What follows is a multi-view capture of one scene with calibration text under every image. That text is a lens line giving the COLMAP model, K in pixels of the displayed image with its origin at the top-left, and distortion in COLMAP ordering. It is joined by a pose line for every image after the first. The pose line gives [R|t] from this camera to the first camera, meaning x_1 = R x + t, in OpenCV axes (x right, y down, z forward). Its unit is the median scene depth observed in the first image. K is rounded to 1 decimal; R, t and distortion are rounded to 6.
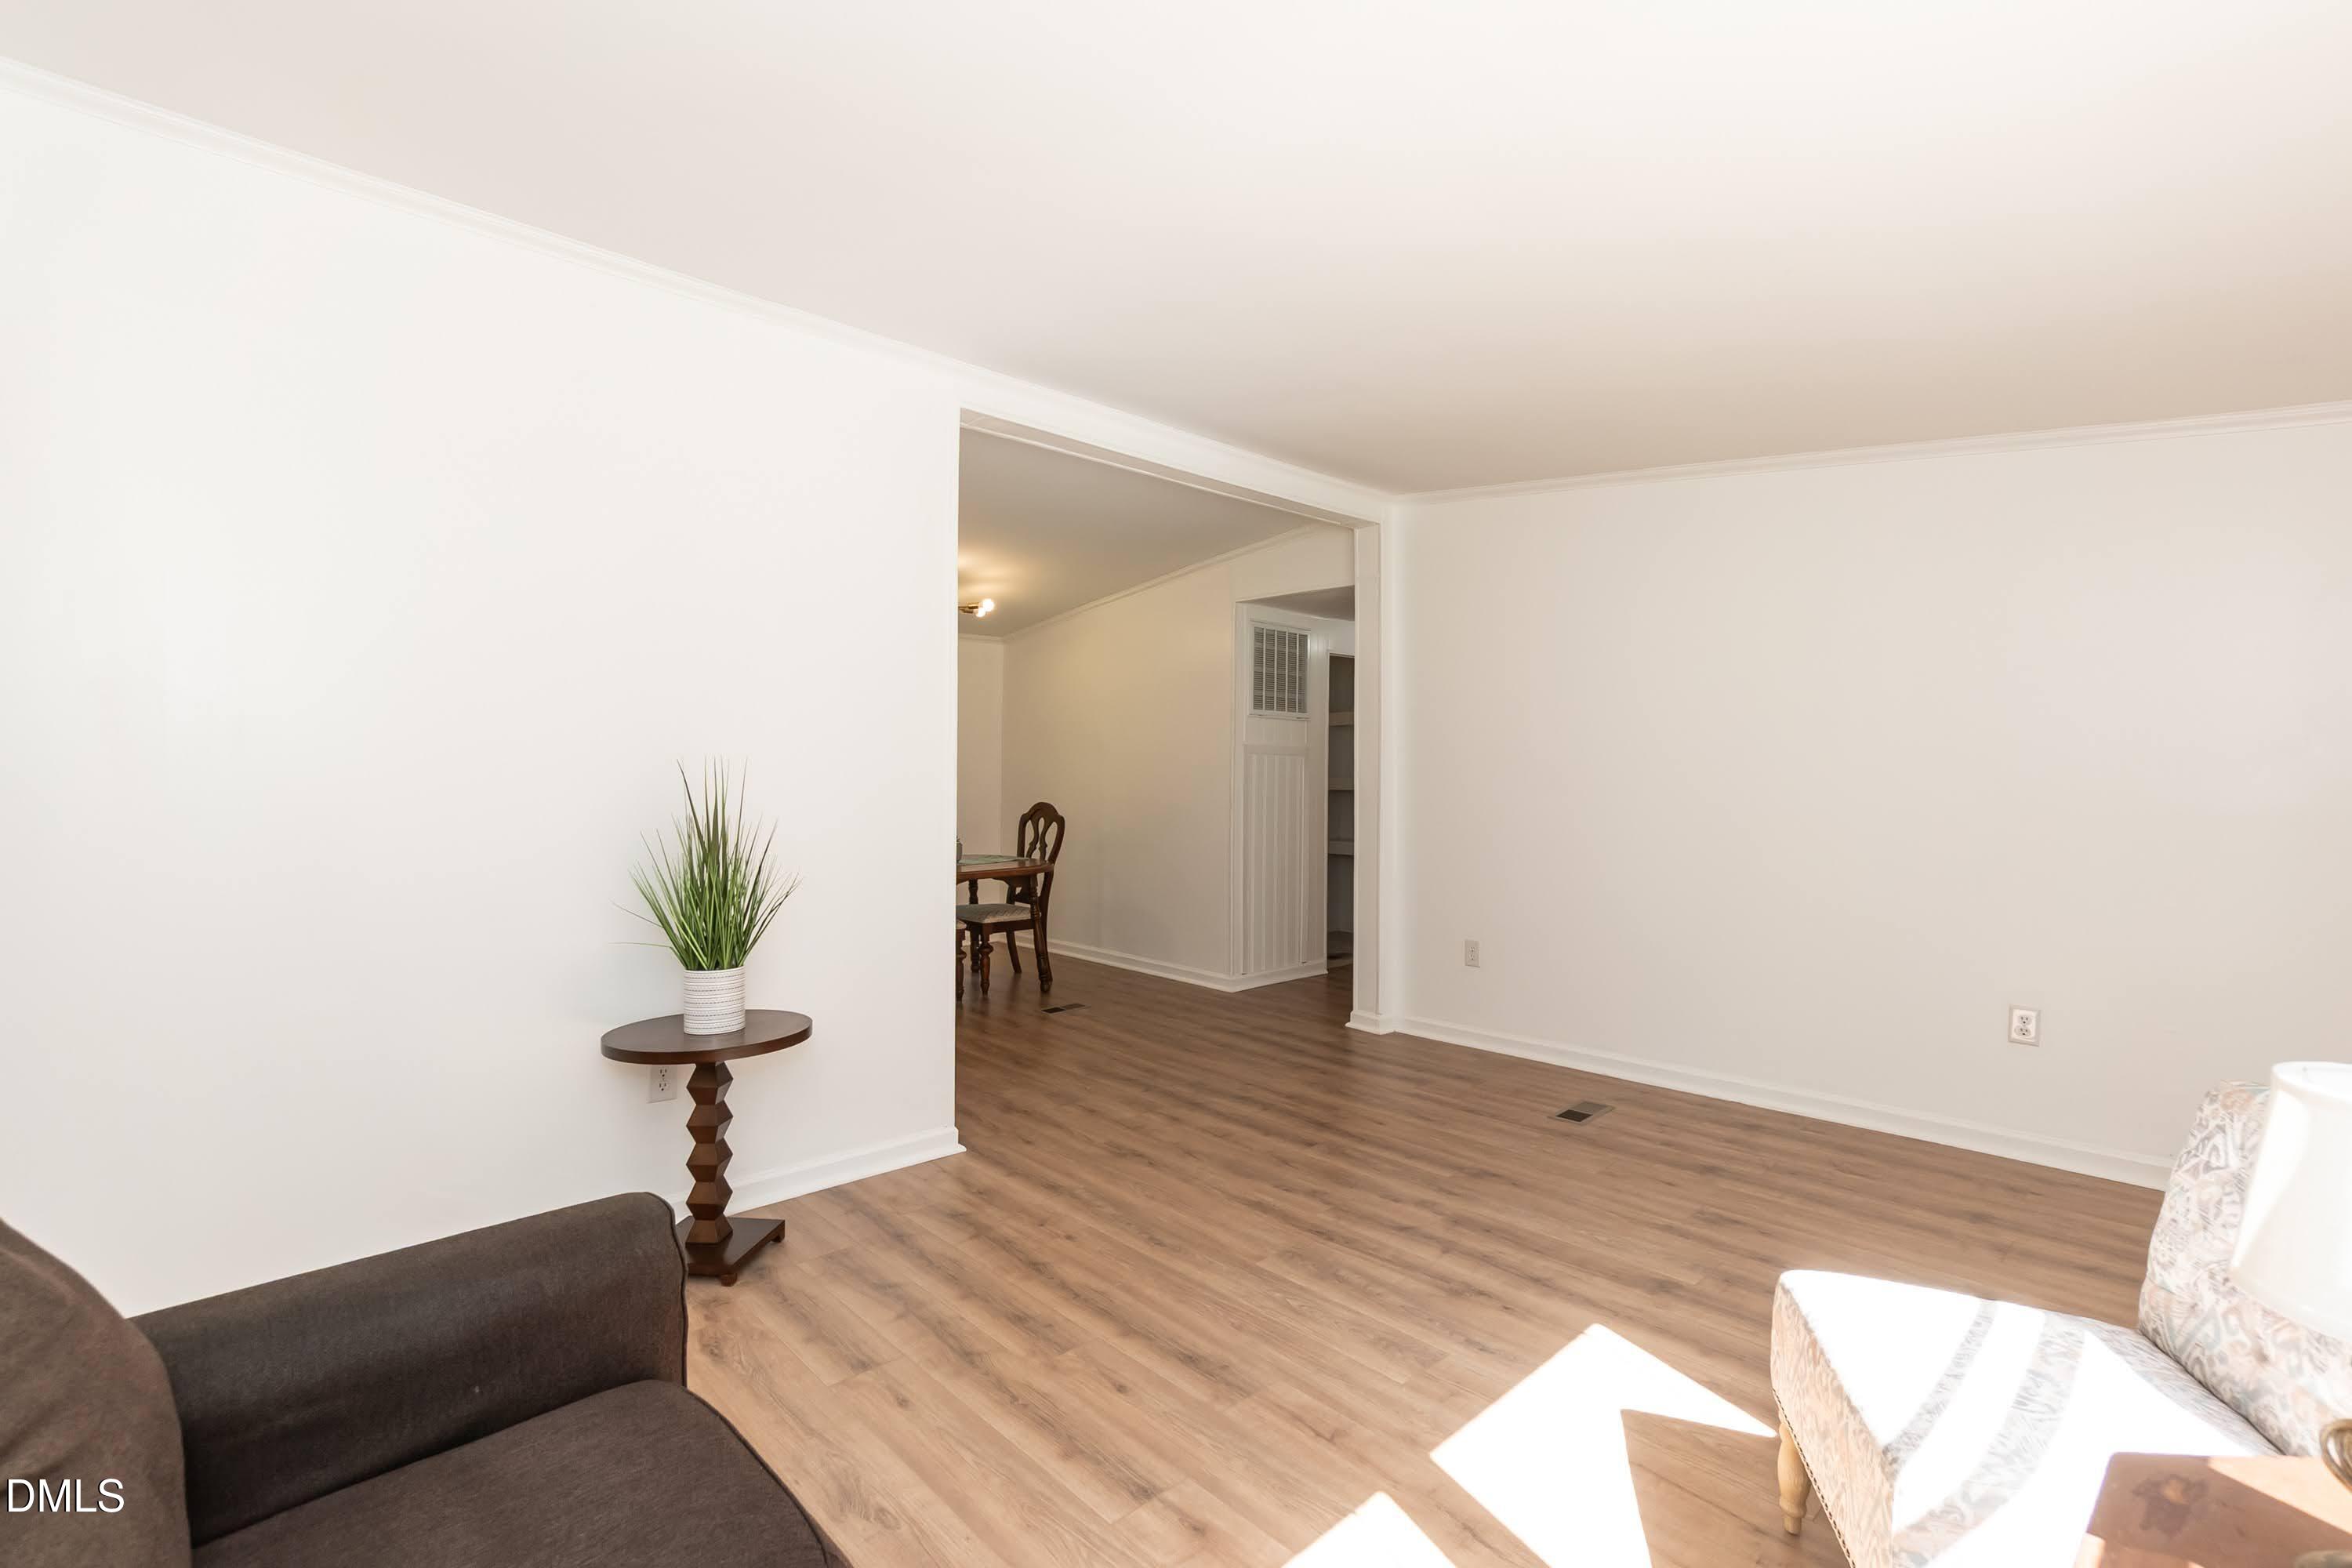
lens RADIAL K [[1074.6, 0, 1175.2], [0, 1074.6, 786.9], [0, 0, 1]] dist [0.002773, 0.000537]
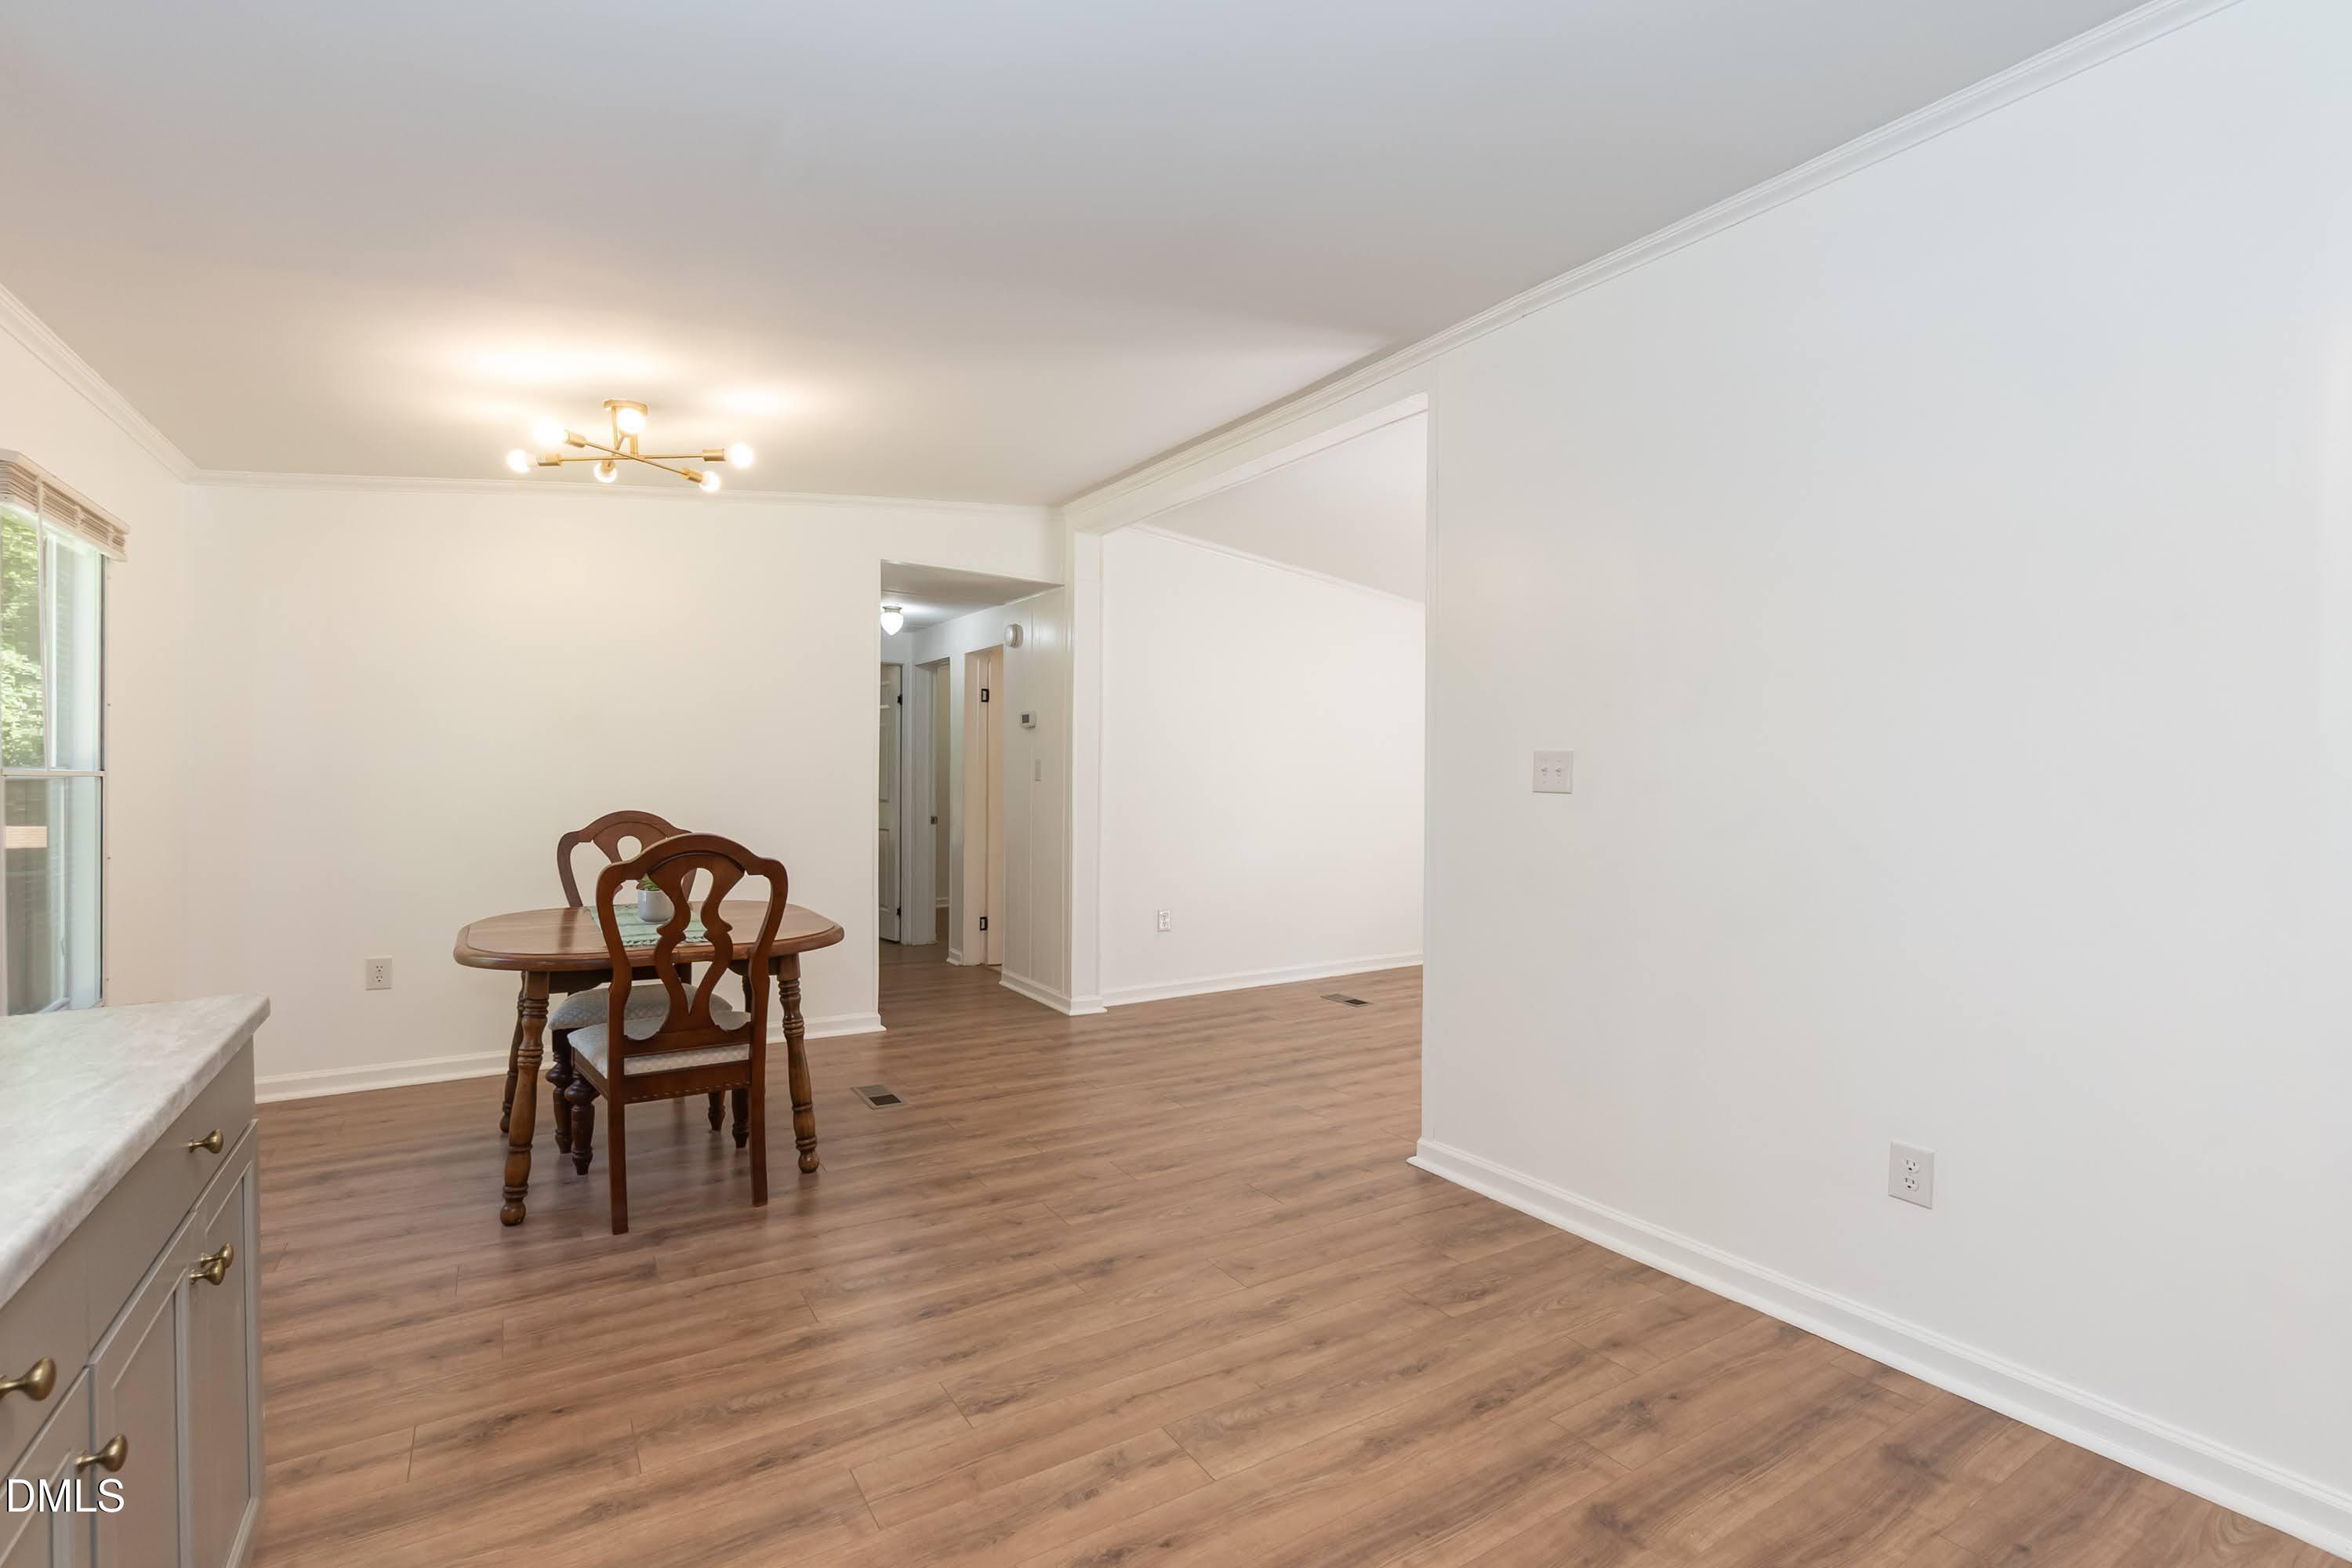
lens RADIAL K [[1074.6, 0, 1185.3], [0, 1074.6, 778.3], [0, 0, 1]] dist [0.002773, 0.000537]
pose [[0.181586, -0.006139, 0.983356, -0.666910], [0.017834, 0.999837, 0.002948, 0.003372], [-0.983213, 0.017002, 0.181666, 0.608586]]
